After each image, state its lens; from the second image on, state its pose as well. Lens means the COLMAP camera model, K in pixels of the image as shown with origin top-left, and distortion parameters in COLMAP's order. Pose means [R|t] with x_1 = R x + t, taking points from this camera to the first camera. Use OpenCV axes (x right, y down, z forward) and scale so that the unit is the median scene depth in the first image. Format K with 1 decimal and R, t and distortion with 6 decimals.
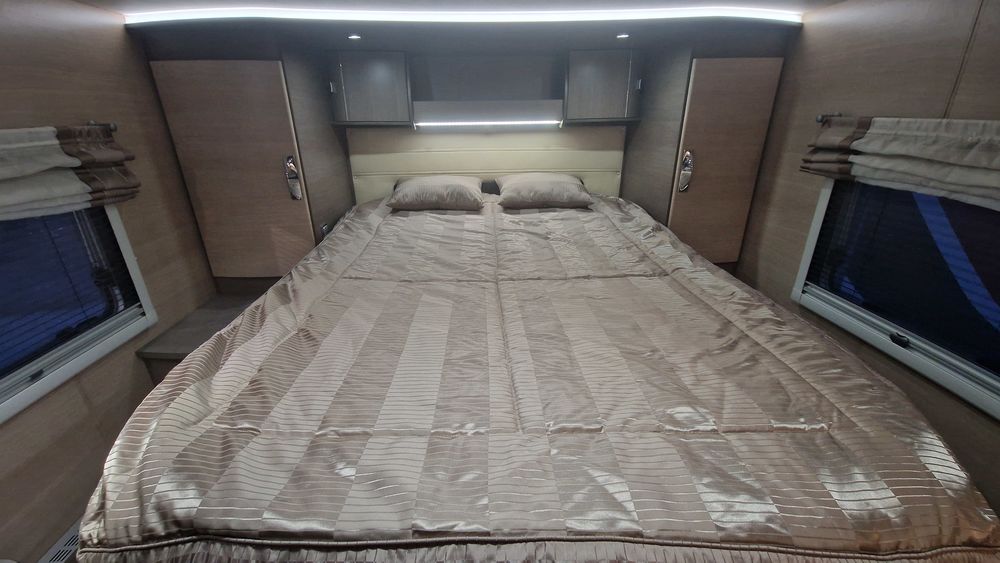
lens RADIAL K [[399.5, 0, 500.5], [0, 399.5, 288.4], [0, 0, 1]] dist [0.004272, 0.000410]
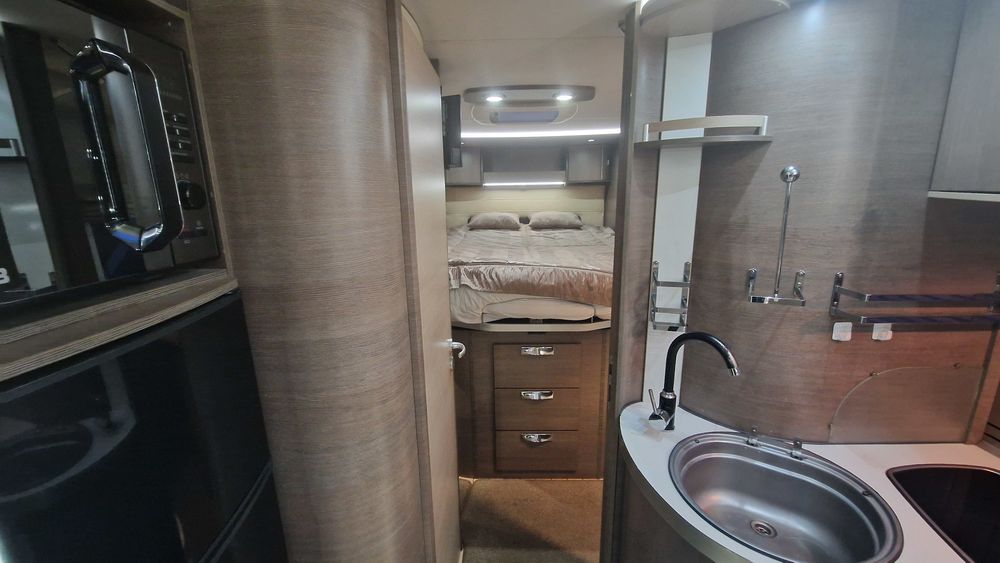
lens RADIAL K [[399.5, 0, 499.4], [0, 399.5, 281.6], [0, 0, 1]] dist [0.004272, 0.000410]
pose [[0.996669, 0.012264, -0.080627, 0.009522], [-0.026565, 0.983529, -0.178788, 0.344875], [0.077106, 0.180335, 0.980578, -0.692325]]
